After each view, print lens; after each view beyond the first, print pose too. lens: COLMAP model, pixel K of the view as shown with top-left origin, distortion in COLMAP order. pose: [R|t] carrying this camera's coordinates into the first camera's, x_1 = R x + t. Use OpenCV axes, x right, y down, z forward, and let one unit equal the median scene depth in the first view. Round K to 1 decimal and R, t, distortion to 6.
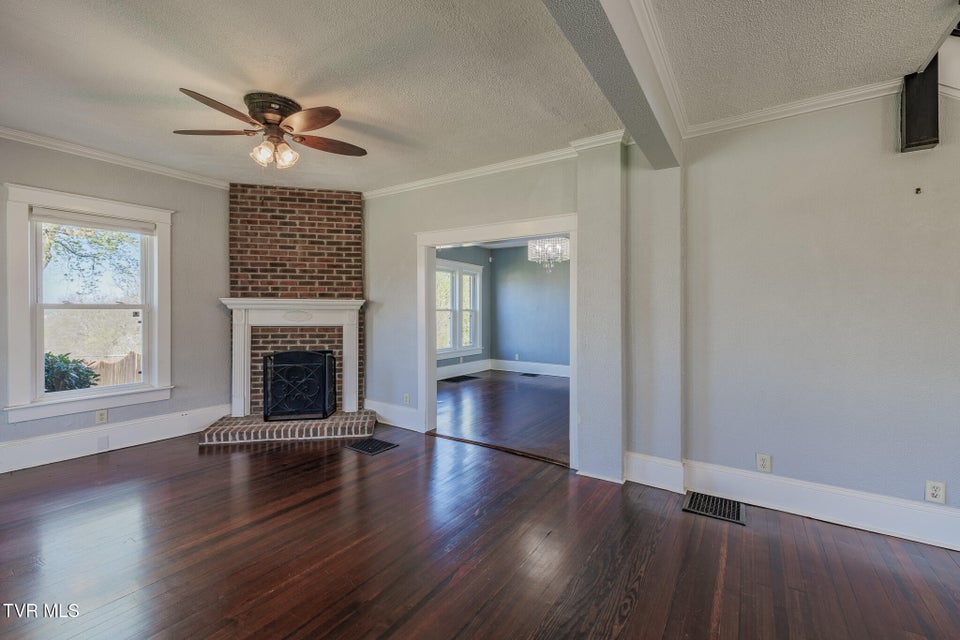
lens RADIAL K [[404.0, 0, 478.5], [0, 404.0, 313.0], [0, 0, 1]] dist [-0.000151, 0.000096]
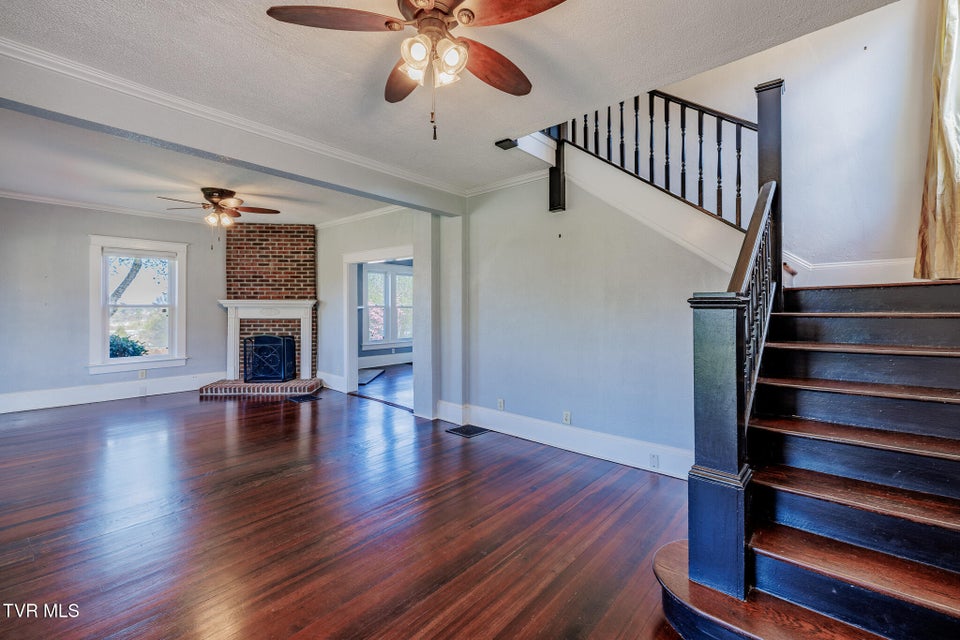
lens RADIAL K [[404.0, 0, 483.9], [0, 404.0, 304.6], [0, 0, 1]] dist [-0.000151, 0.000096]
pose [[0.992059, -0.002576, -0.125748, 0.509370], [0.001139, 0.999933, -0.011500, -0.000645], [0.125769, 0.011266, 0.991996, -0.351054]]
